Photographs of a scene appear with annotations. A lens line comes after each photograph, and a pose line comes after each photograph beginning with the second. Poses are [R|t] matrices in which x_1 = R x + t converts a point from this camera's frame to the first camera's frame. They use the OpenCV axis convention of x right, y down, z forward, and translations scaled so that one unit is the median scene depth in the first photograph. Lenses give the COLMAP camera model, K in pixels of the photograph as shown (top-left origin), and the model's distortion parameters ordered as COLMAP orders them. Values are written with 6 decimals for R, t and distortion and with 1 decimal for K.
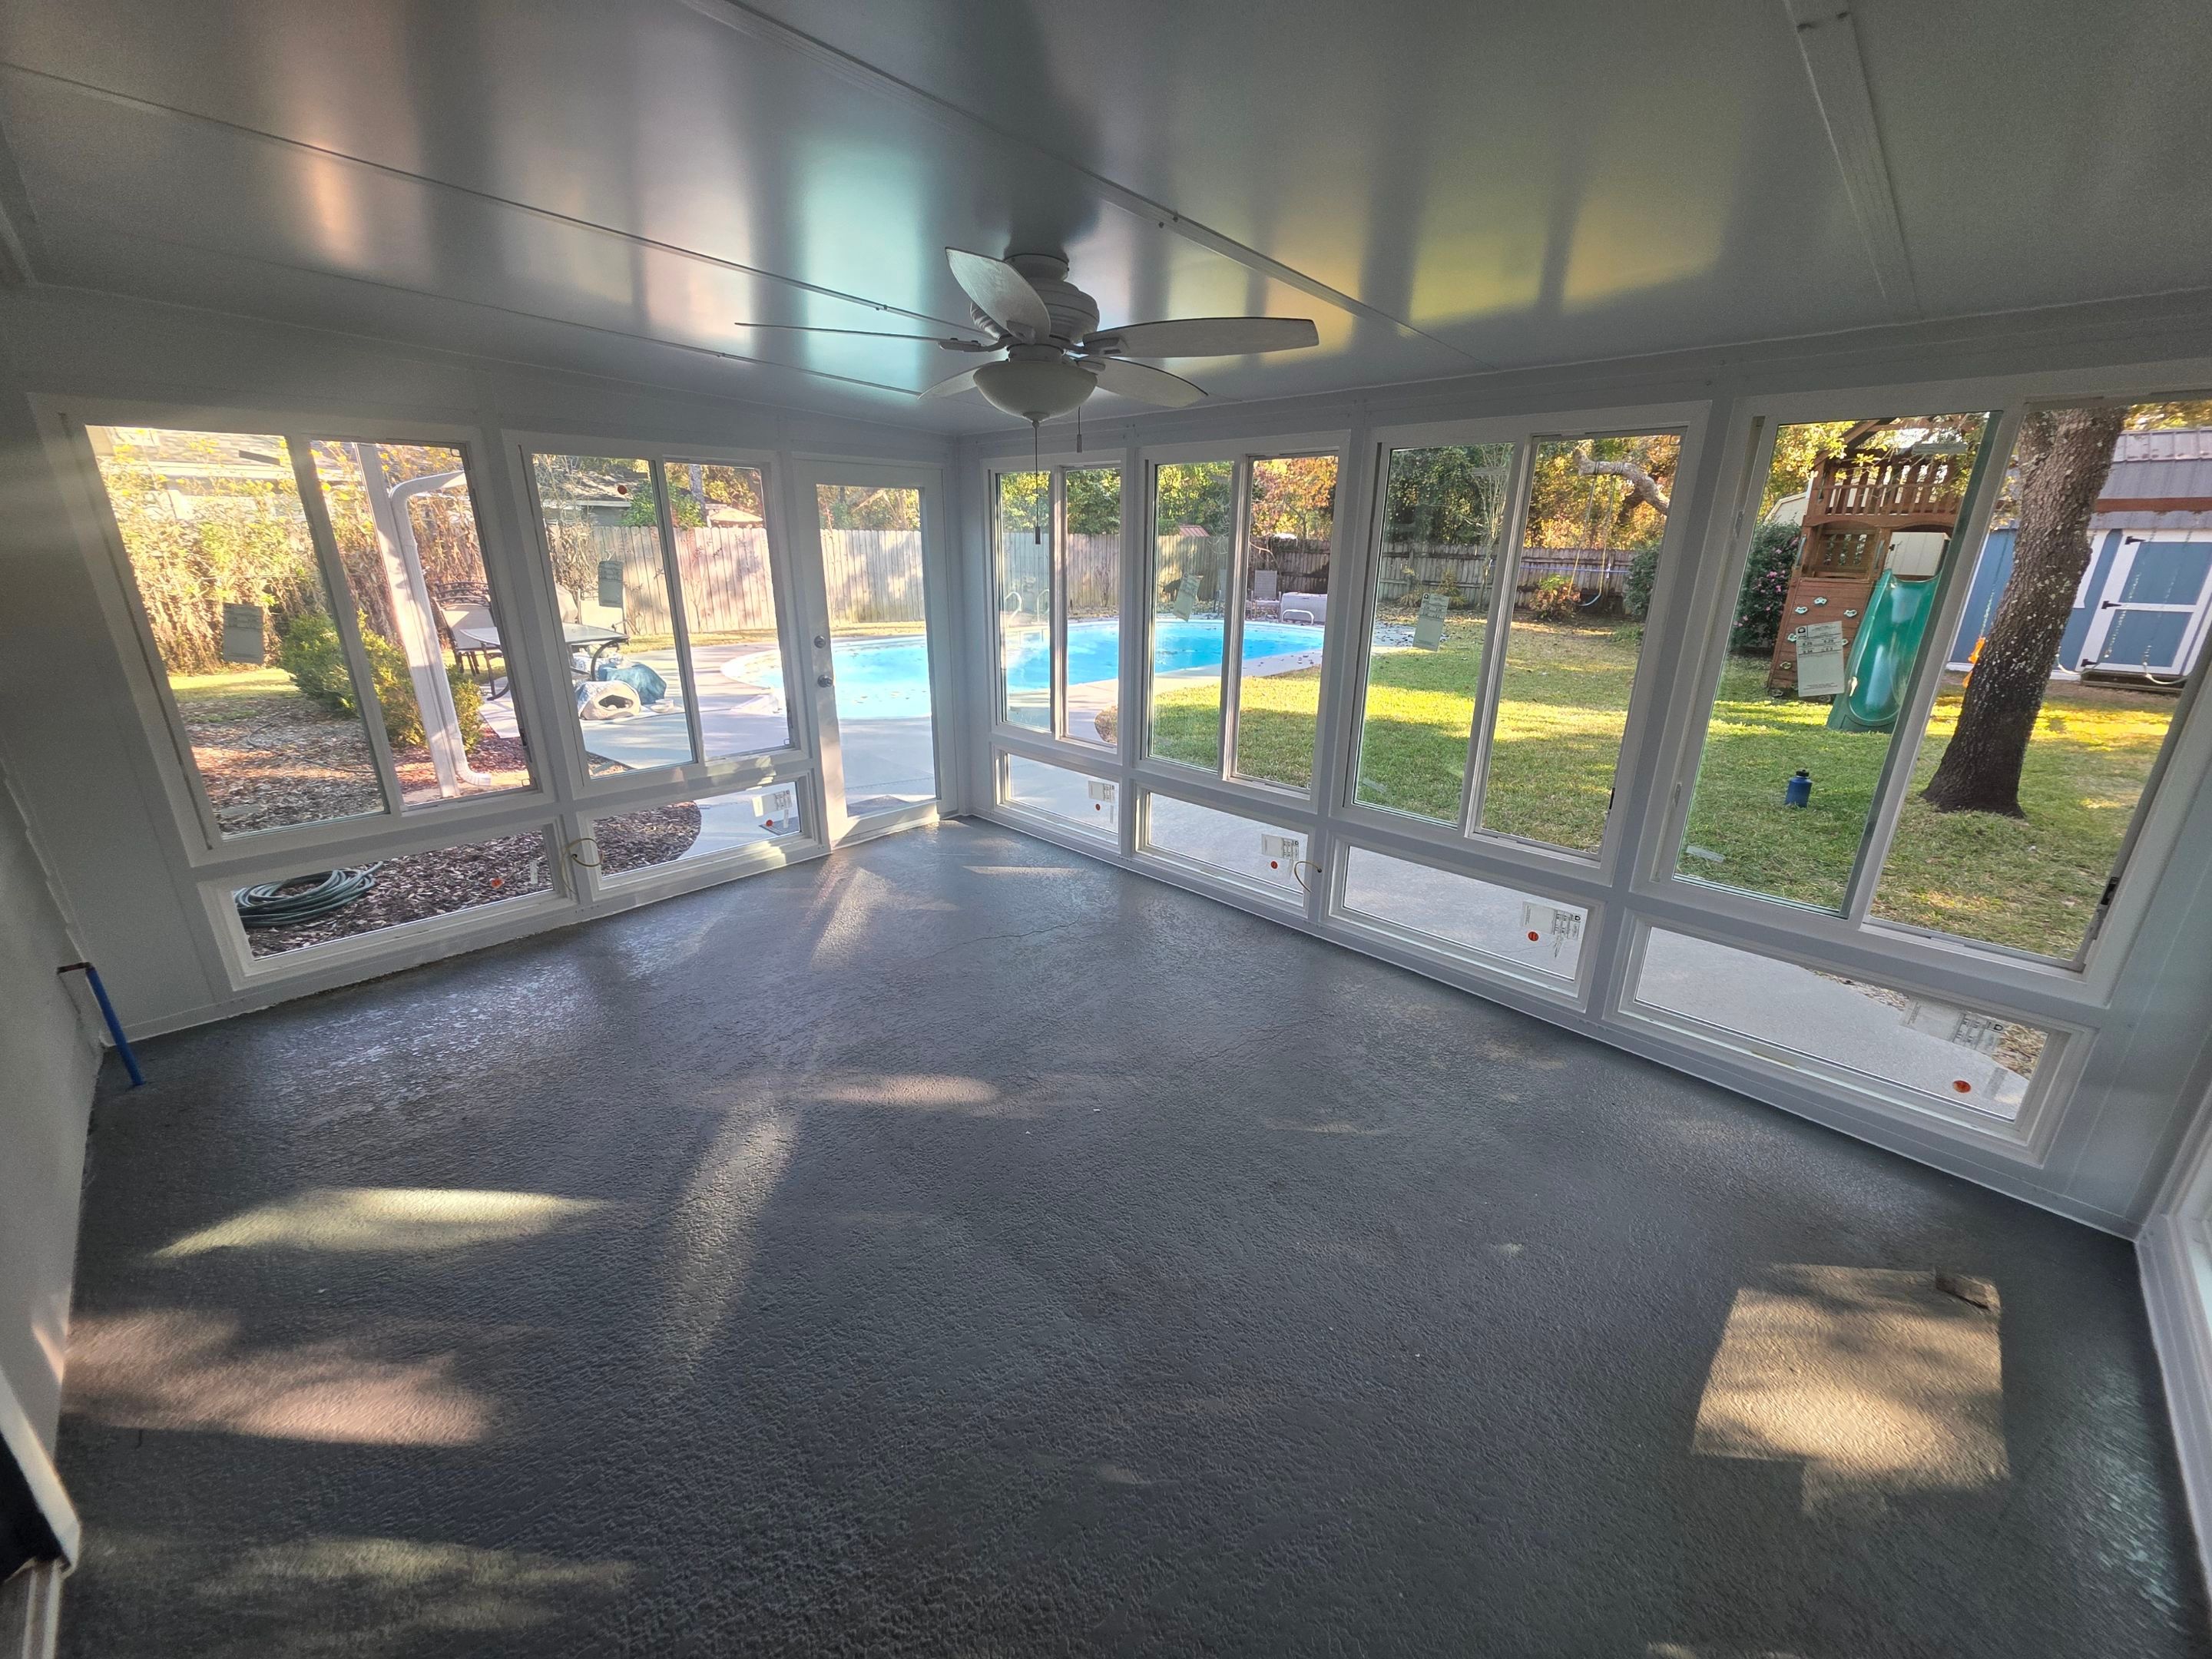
lens RADIAL K [[879.1, 0, 1106.0], [0, 879.1, 829.5], [0, 0, 1]] dist [0.002746, -0.000275]
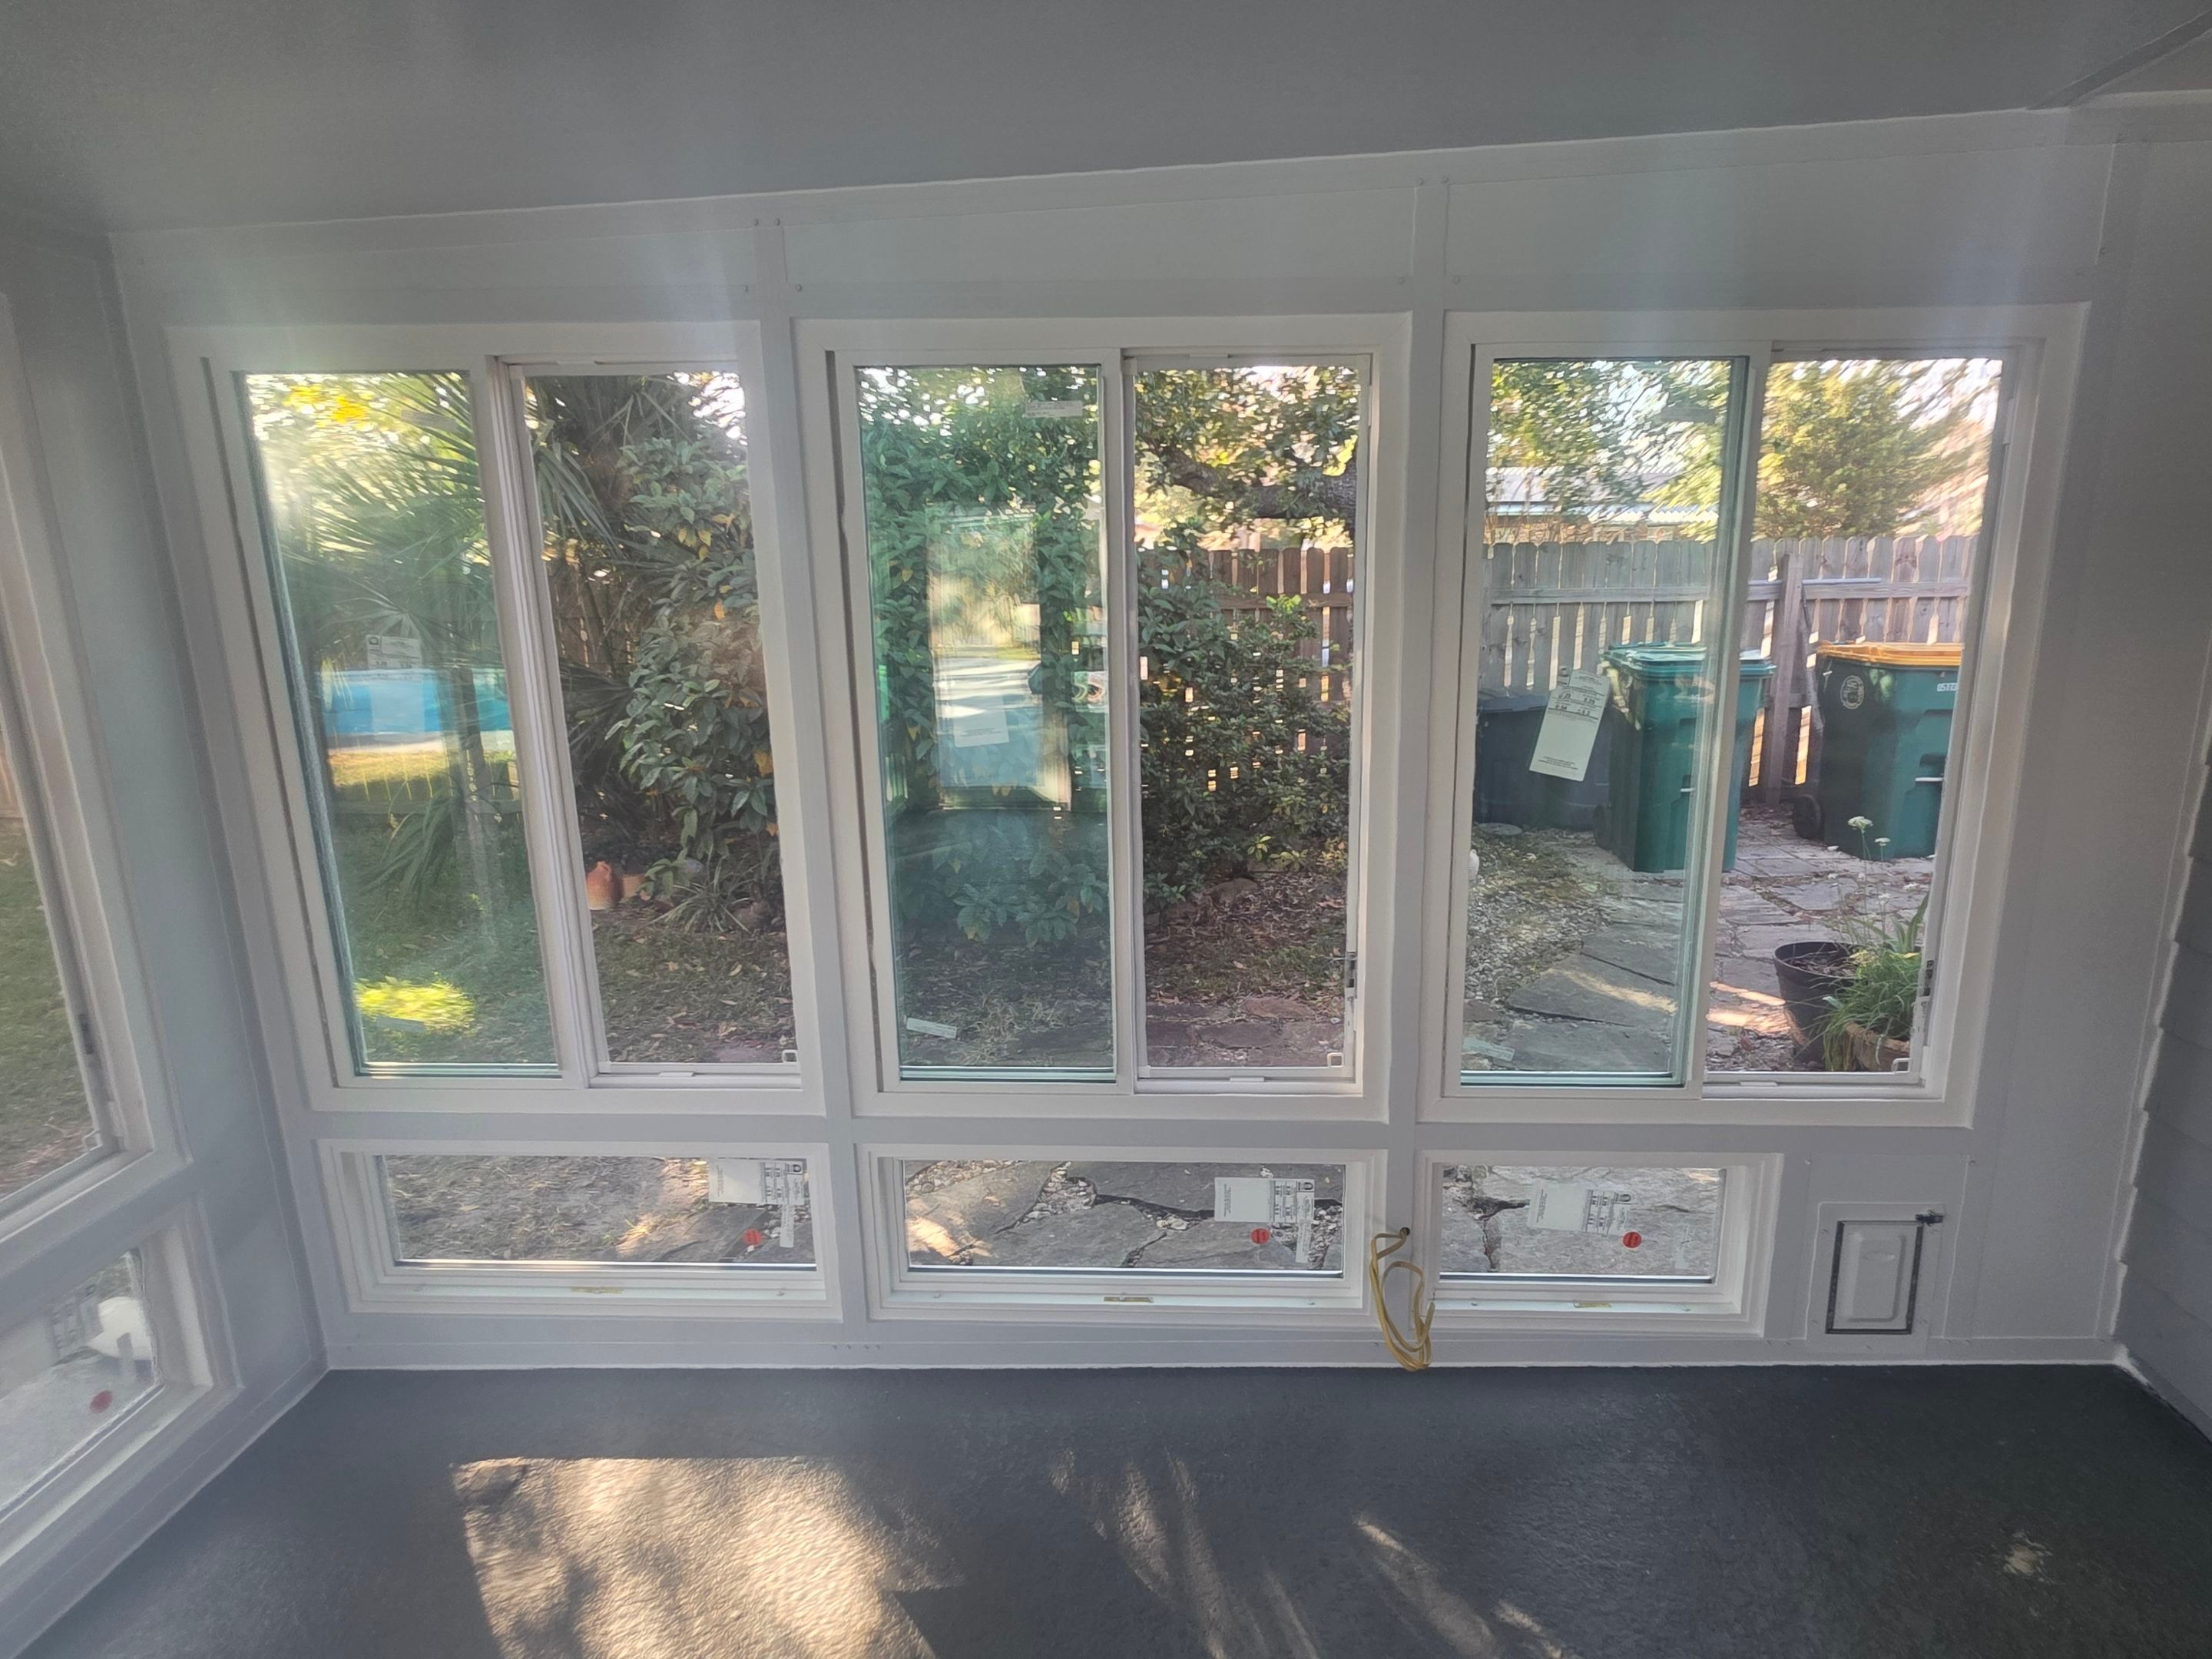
lens RADIAL K [[1156.1, 0, 1177.5], [0, 1156.1, 800.9], [0, 0, 1]] dist [-0.000036, -0.000246]
pose [[-0.682170, -0.159919, 0.713491, -0.025403], [0.232893, 0.877449, 0.419338, -0.115639], [-0.693112, 0.452227, -0.561326, 0.356476]]
